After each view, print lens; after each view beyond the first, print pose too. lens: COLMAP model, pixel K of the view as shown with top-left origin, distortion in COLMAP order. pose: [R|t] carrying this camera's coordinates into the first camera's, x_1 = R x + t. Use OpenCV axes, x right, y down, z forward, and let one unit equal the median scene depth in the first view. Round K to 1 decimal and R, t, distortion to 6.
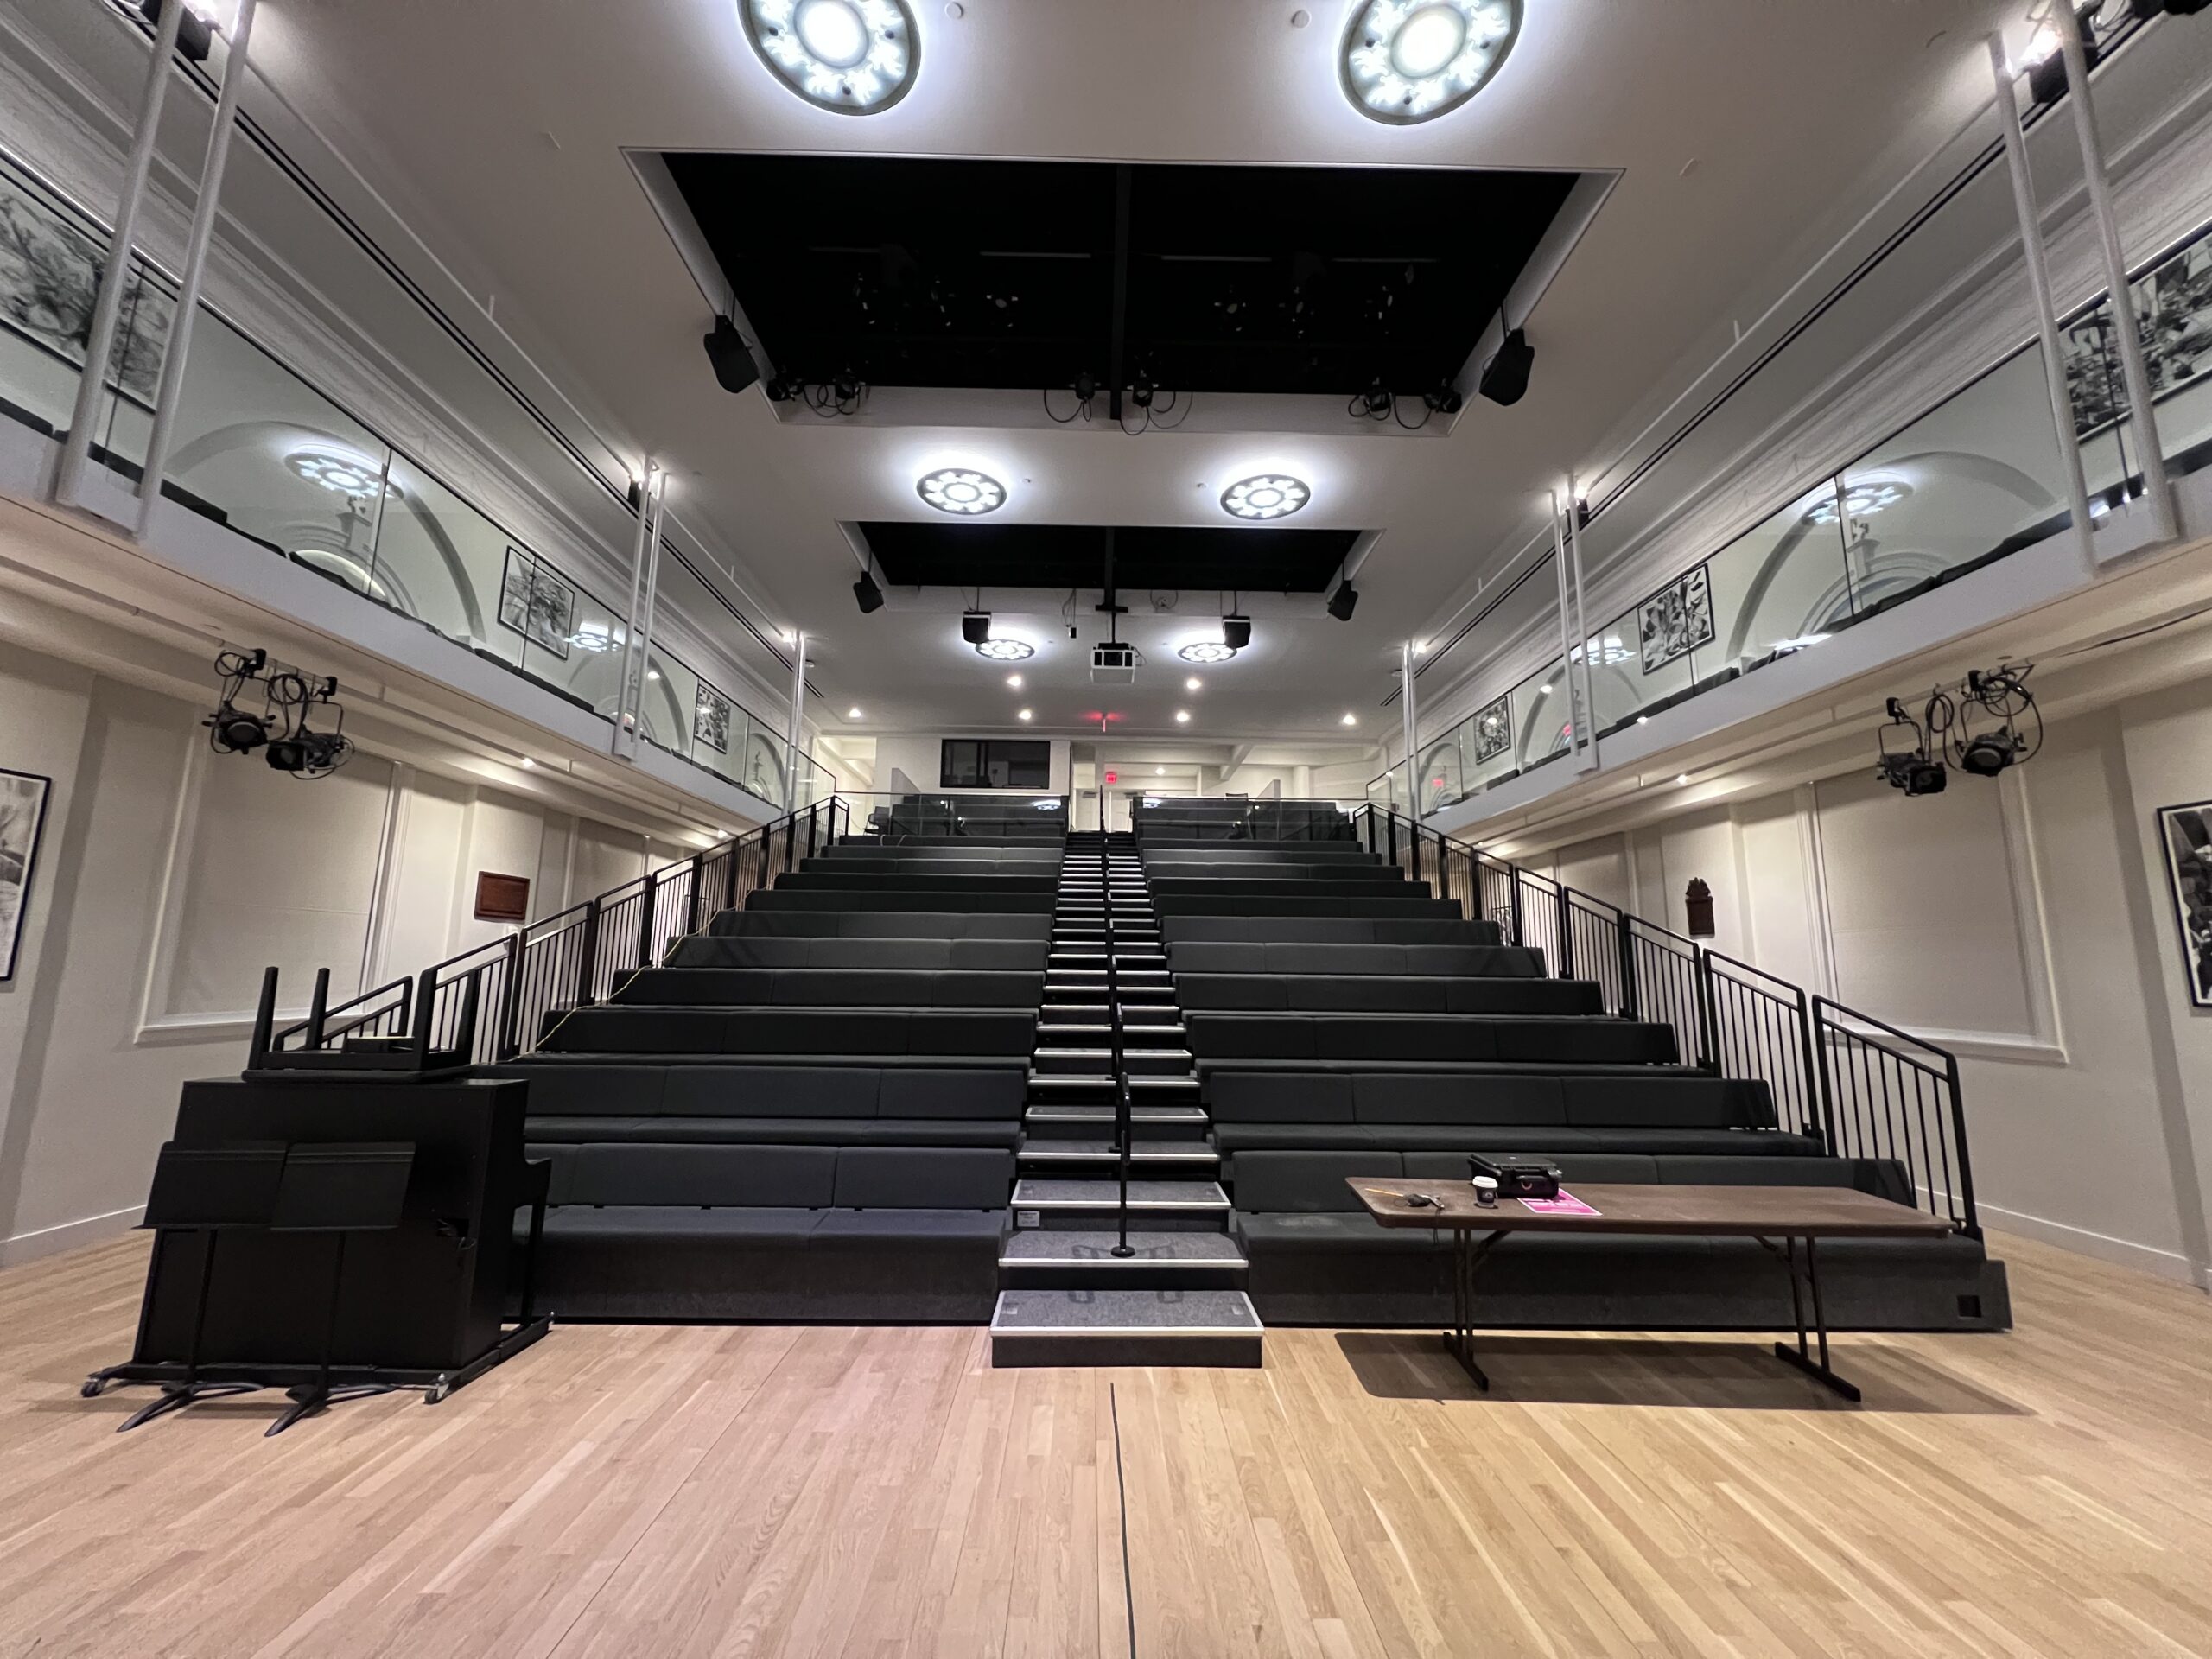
lens RADIAL K [[880.8, 0, 1104.8], [0, 880.8, 829.4], [0, 0, 1]] dist [0.001828, -0.000079]
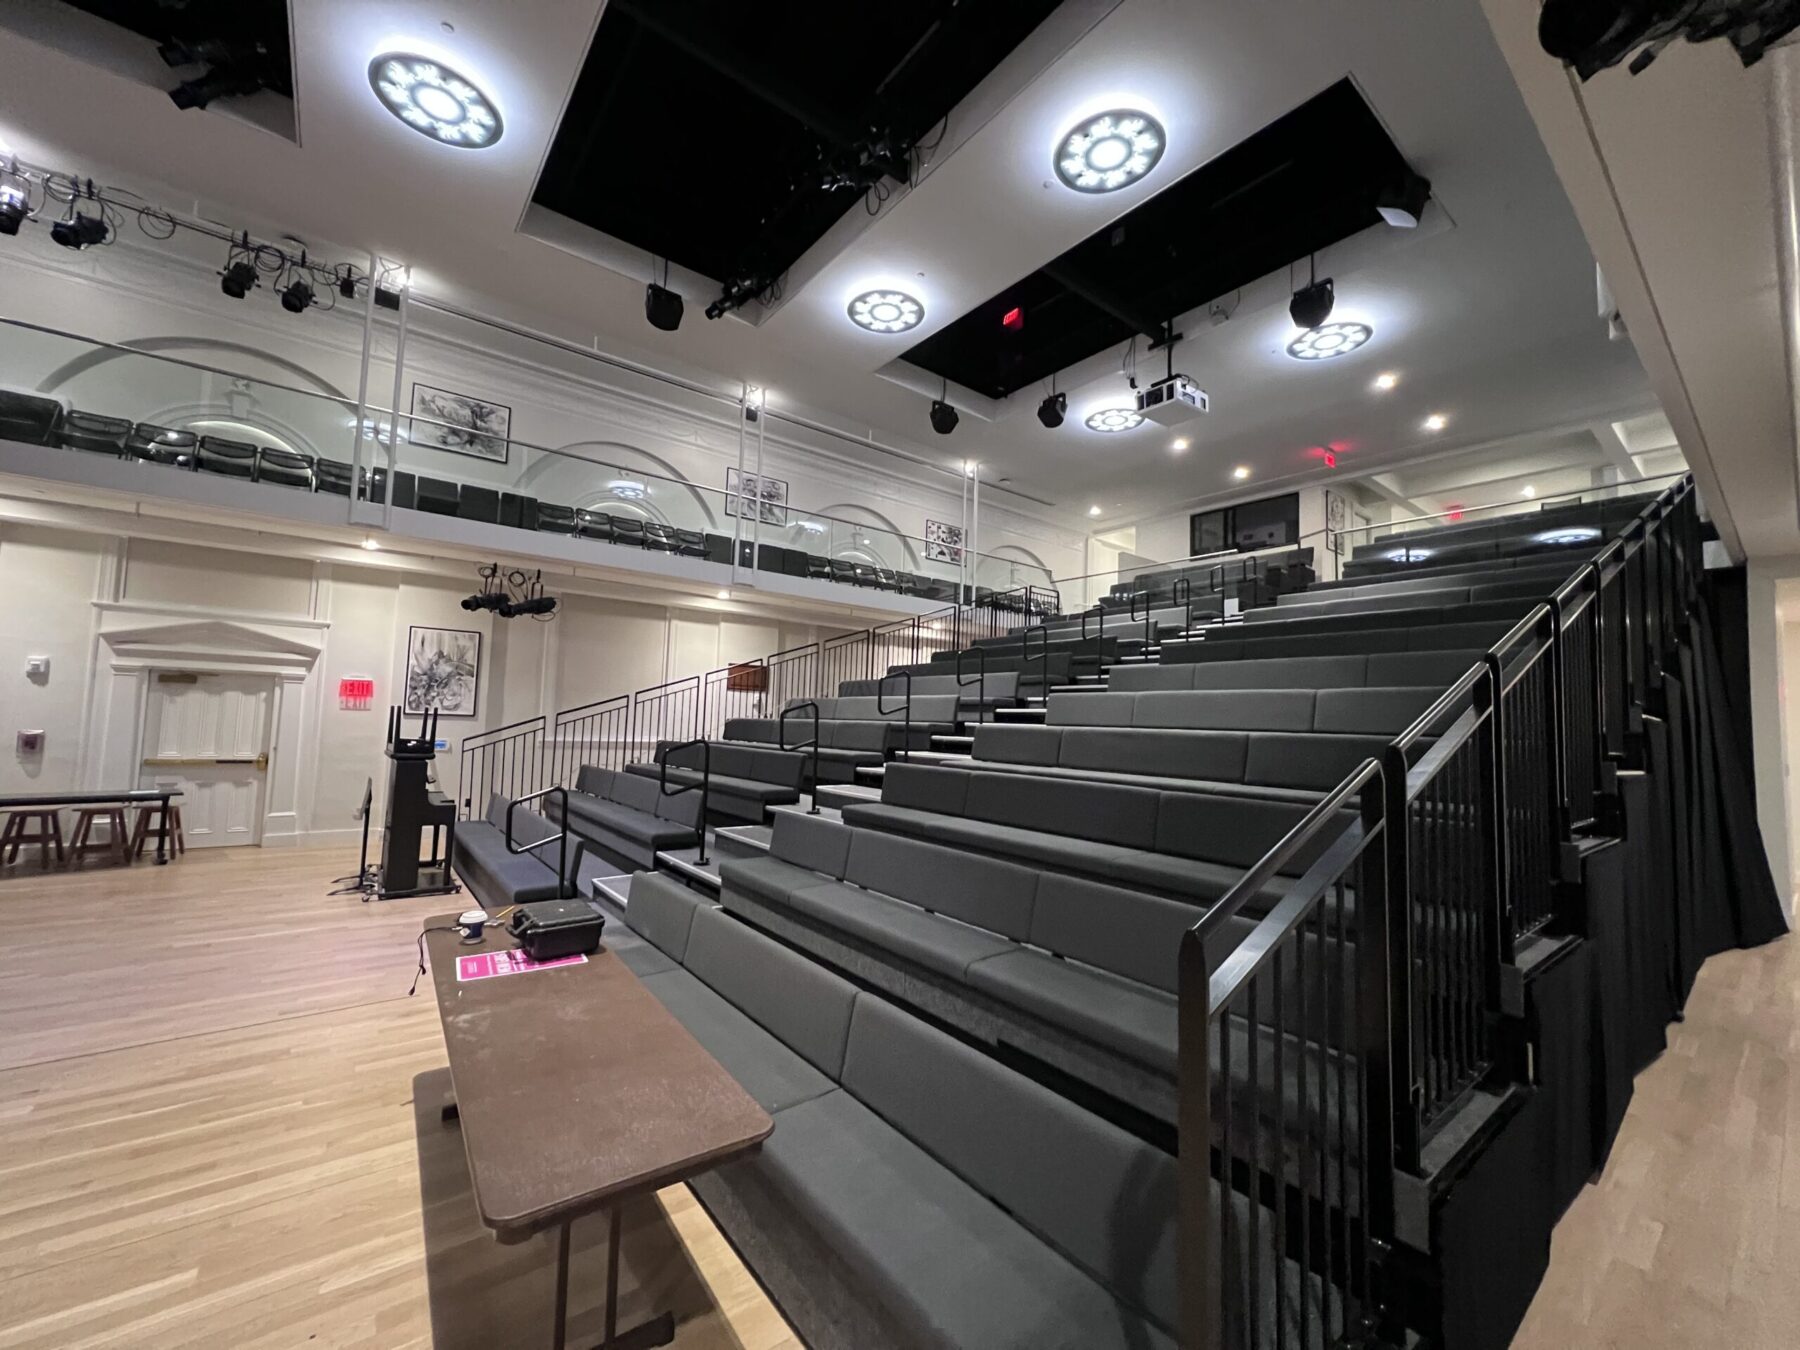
lens RADIAL K [[716.8, 0, 896.6], [0, 716.8, 678.8], [0, 0, 1]] dist [0.001828, -0.000079]
pose [[0.605209, -0.039766, -0.795073, 0.558571], [0.098661, 0.994798, 0.025345, 0.070440], [0.789929, -0.093782, 0.605984, 0.385352]]
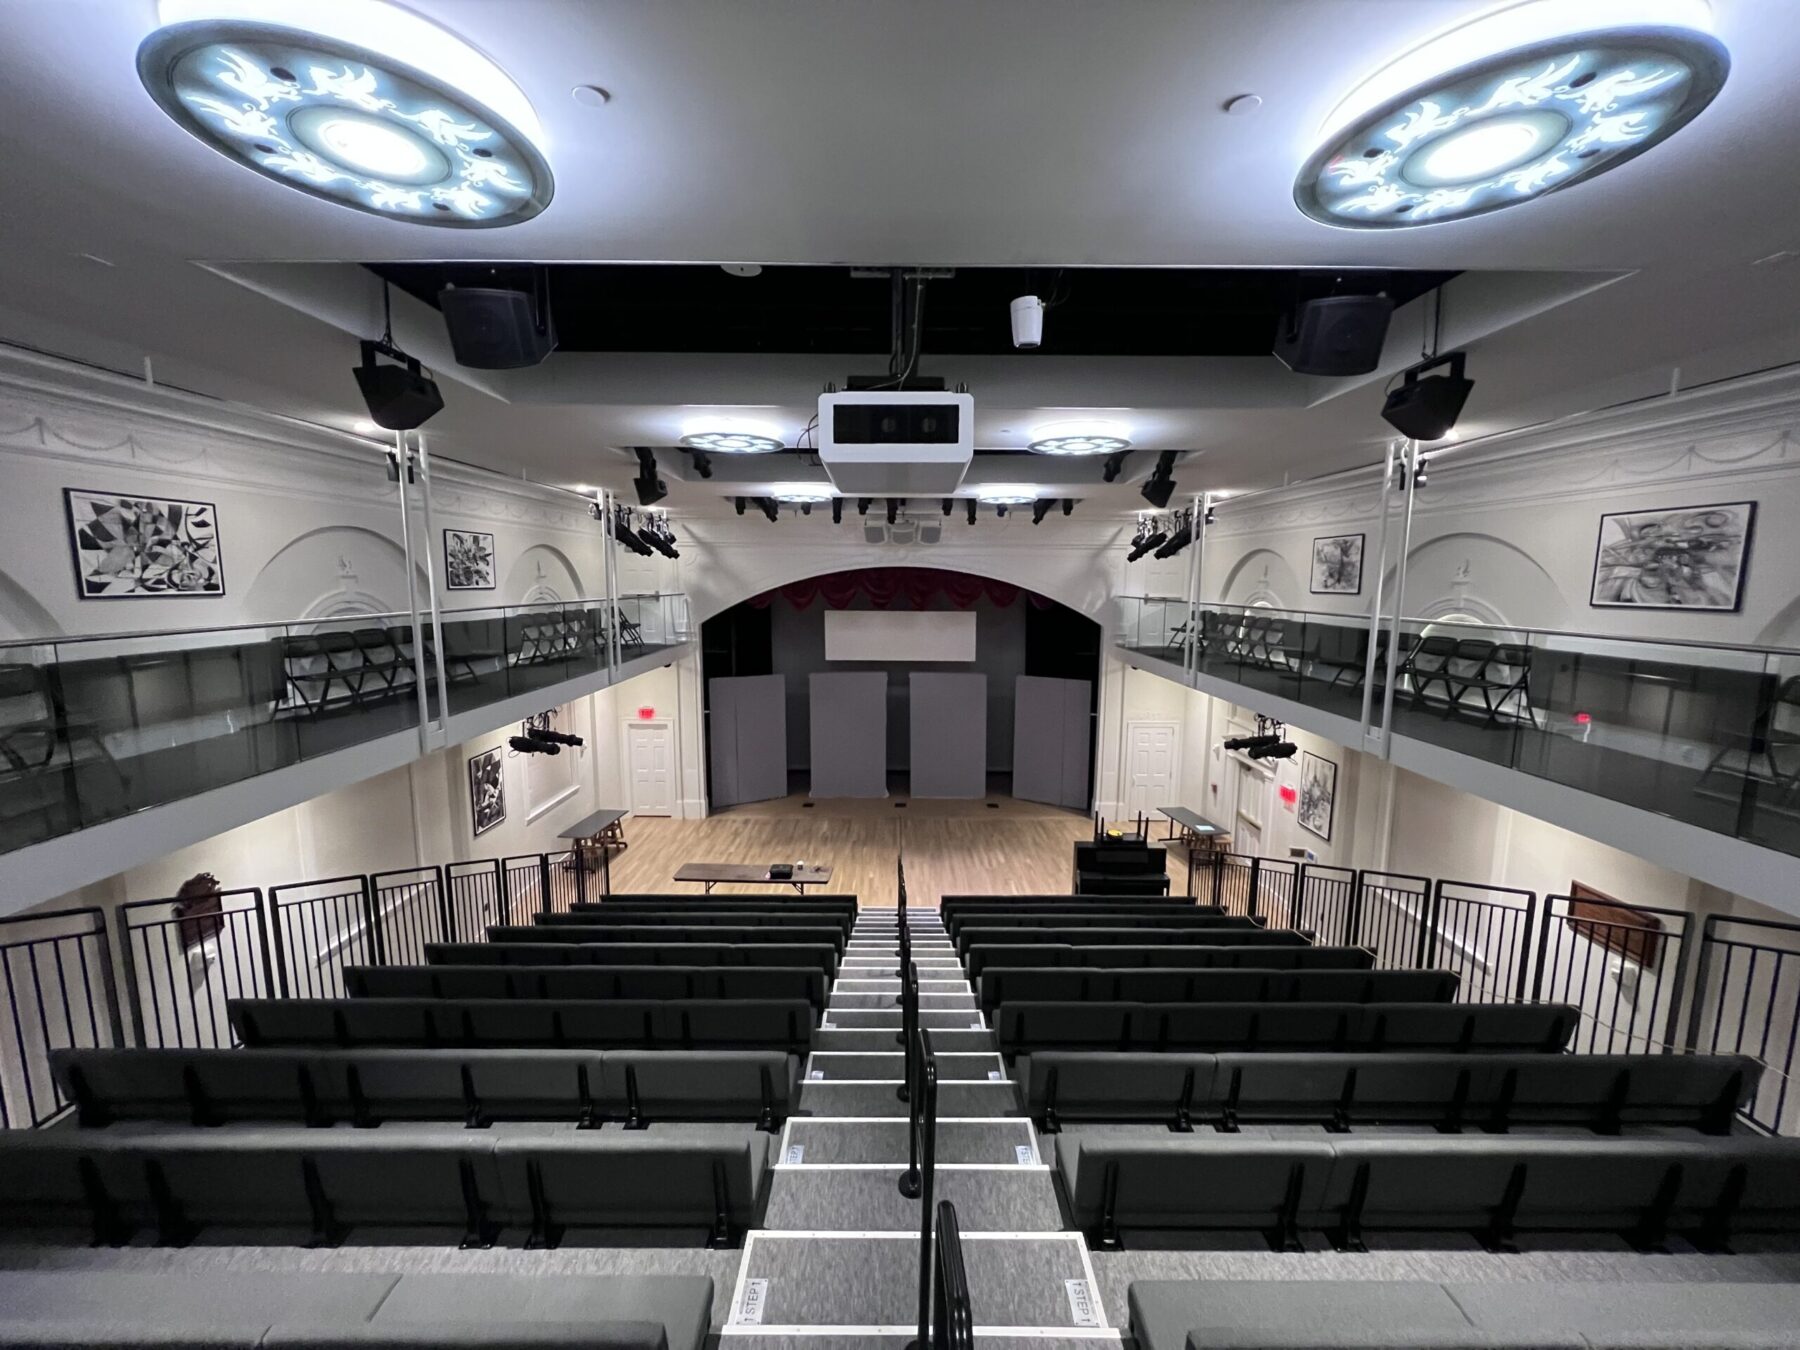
lens RADIAL K [[716.8, 0, 896.9], [0, 716.8, 678.4], [0, 0, 1]] dist [0.001828, -0.000079]
pose [[-0.999738, -0.019403, 0.012137, 0.006046], [-0.019614, 0.999655, -0.017493, -0.130391], [-0.011793, -0.017727, -0.999773, 1.659069]]
